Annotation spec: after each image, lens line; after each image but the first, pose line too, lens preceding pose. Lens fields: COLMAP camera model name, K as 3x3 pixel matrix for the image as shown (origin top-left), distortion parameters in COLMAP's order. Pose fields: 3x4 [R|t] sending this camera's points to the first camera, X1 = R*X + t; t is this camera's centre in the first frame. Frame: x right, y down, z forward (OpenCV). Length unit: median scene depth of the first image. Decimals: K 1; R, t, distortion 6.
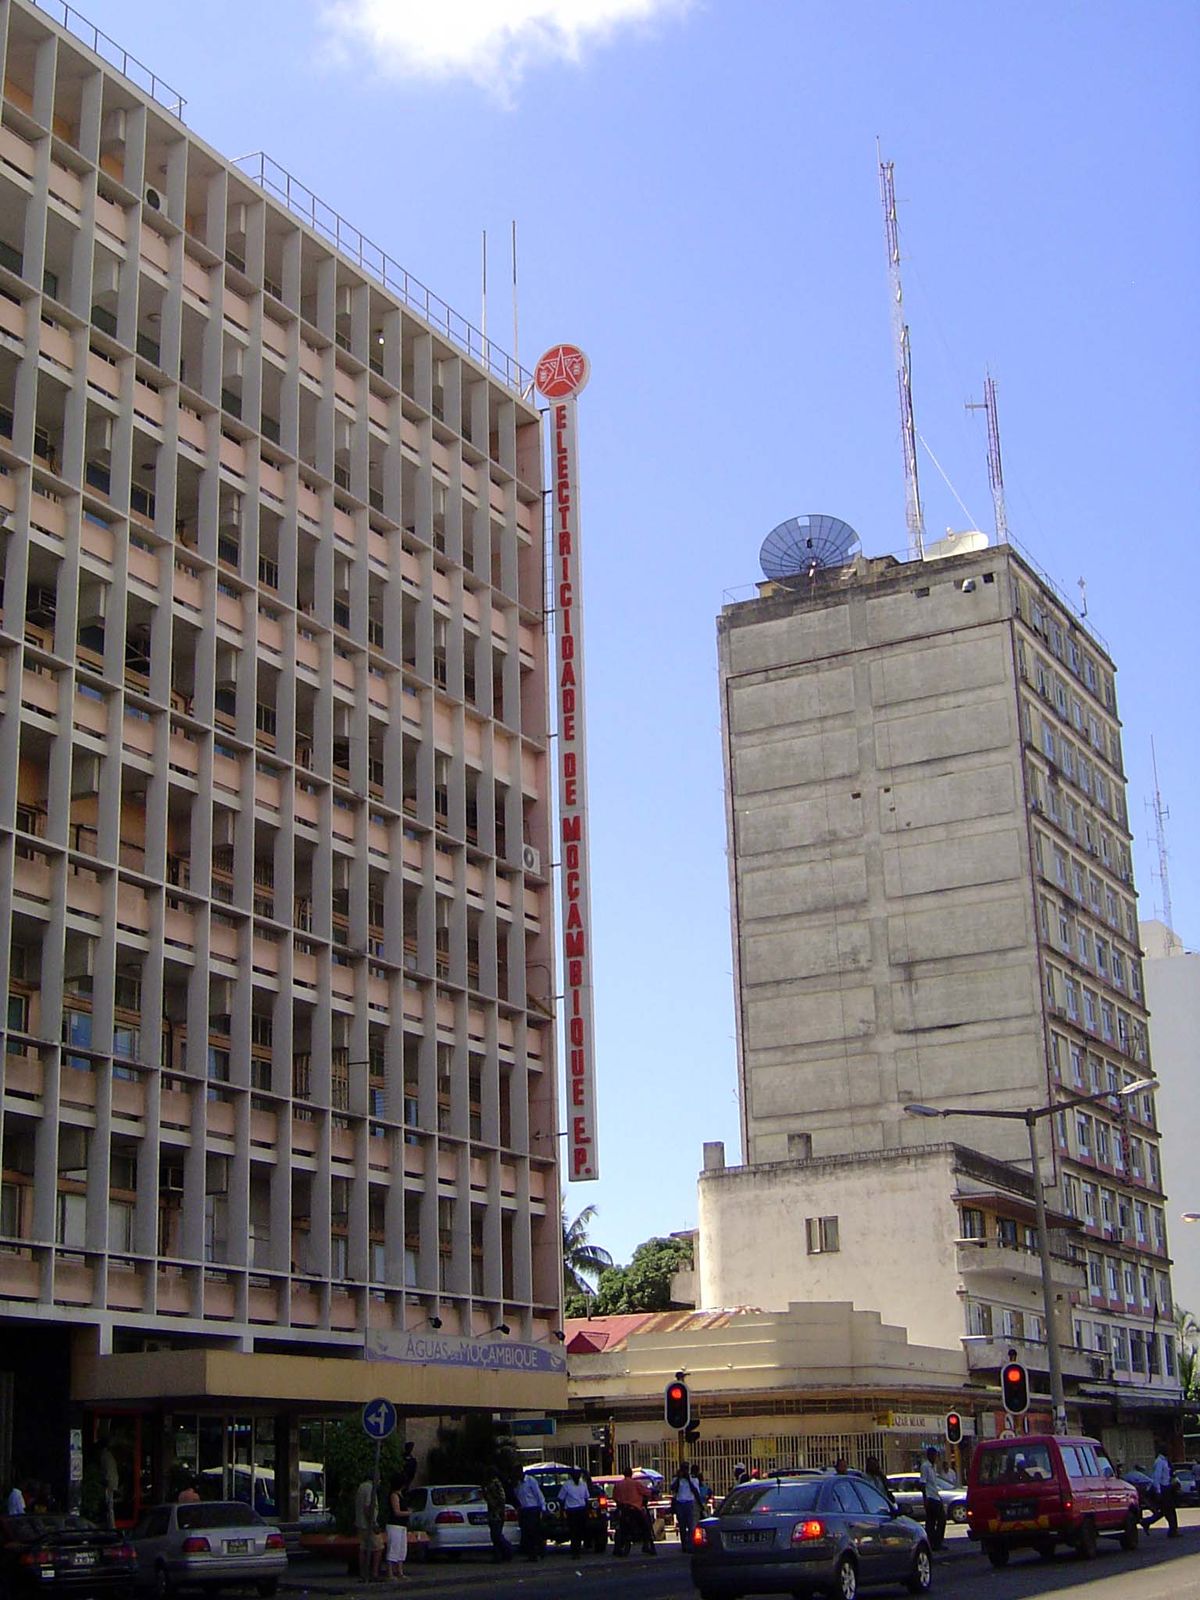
lens RADIAL K [[2348.4, 0, 597.3], [0, 2348.4, 807.6], [0, 0, 1]] dist [-0.081597, 0.000000]
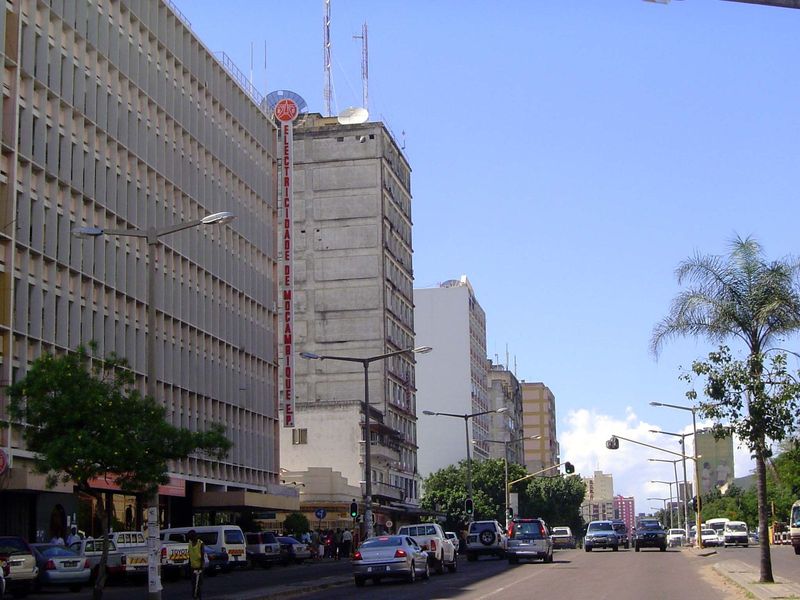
lens RADIAL K [[1548.2, 0, 400.2], [0, 1548.2, 298.3], [0, 0, 1]] dist [-0.135493, 0.000000]
pose [[0.951508, 0.055789, 0.302524, -0.237008], [-0.090827, 0.990525, 0.103007, -0.101232], [-0.293911, -0.125490, 0.947559, -0.392045]]
